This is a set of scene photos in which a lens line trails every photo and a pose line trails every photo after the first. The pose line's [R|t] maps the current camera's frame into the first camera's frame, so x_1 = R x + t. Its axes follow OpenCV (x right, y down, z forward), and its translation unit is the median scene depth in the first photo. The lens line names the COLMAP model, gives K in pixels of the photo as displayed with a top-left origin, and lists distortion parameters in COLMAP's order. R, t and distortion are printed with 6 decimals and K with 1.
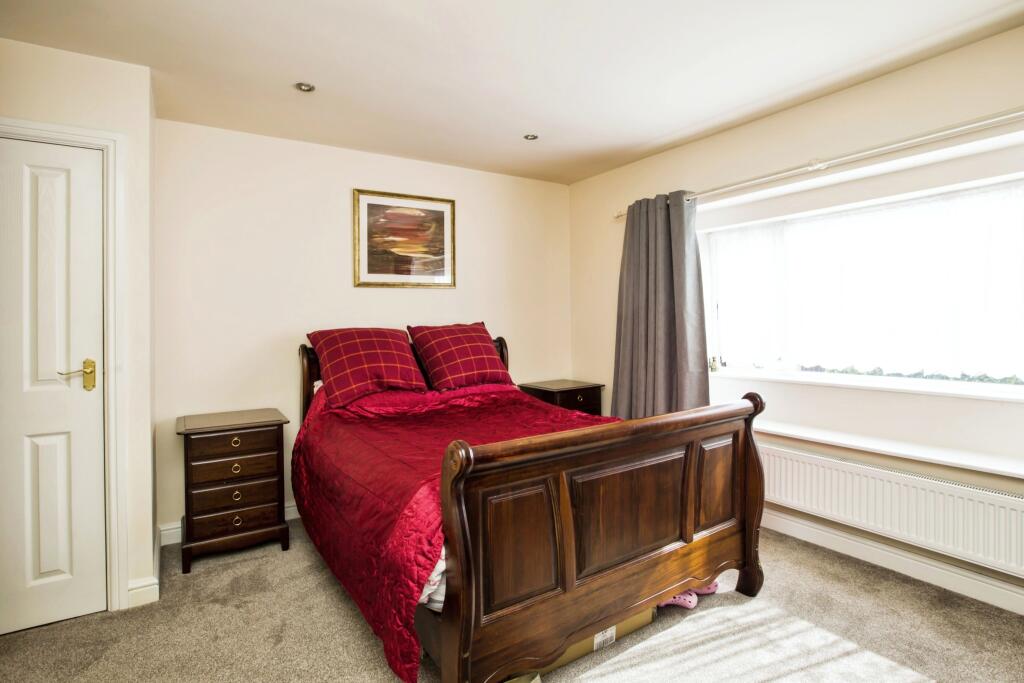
lens RADIAL K [[486.3, 0, 452.5], [0, 486.3, 342.4], [0, 0, 1]] dist [-0.000298, 0.000027]
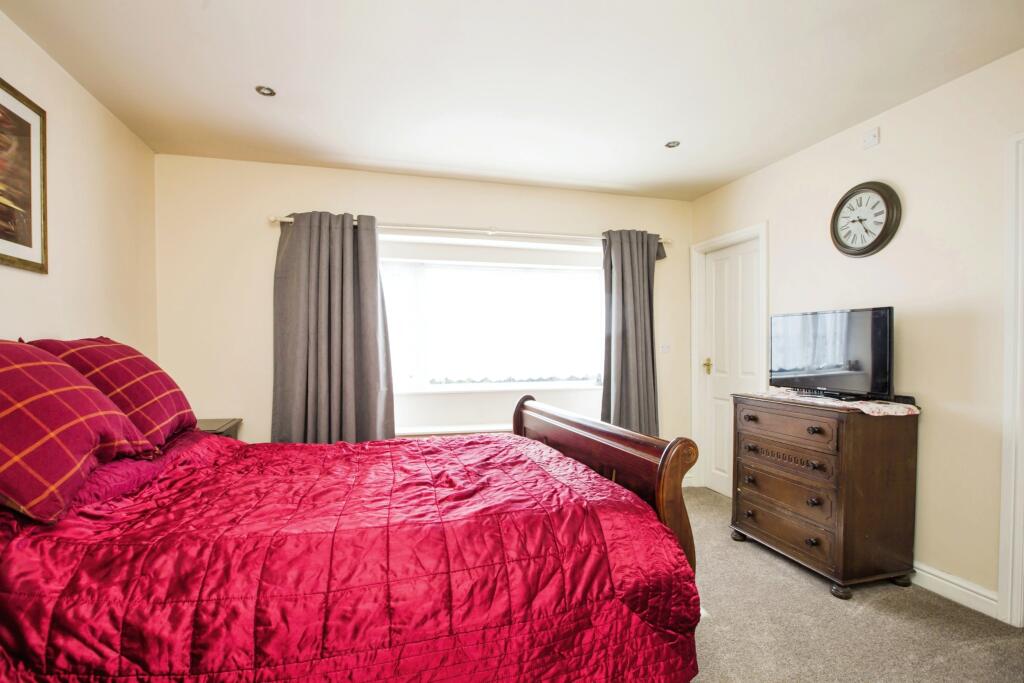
lens RADIAL K [[486.3, 0, 452.5], [0, 486.3, 342.4], [0, 0, 1]] dist [-0.000298, 0.000027]
pose [[0.326549, 0.014038, 0.945076, -0.419636], [0.023338, 0.999465, -0.022910, -0.016642], [-0.944892, 0.029537, 0.326047, 0.483193]]
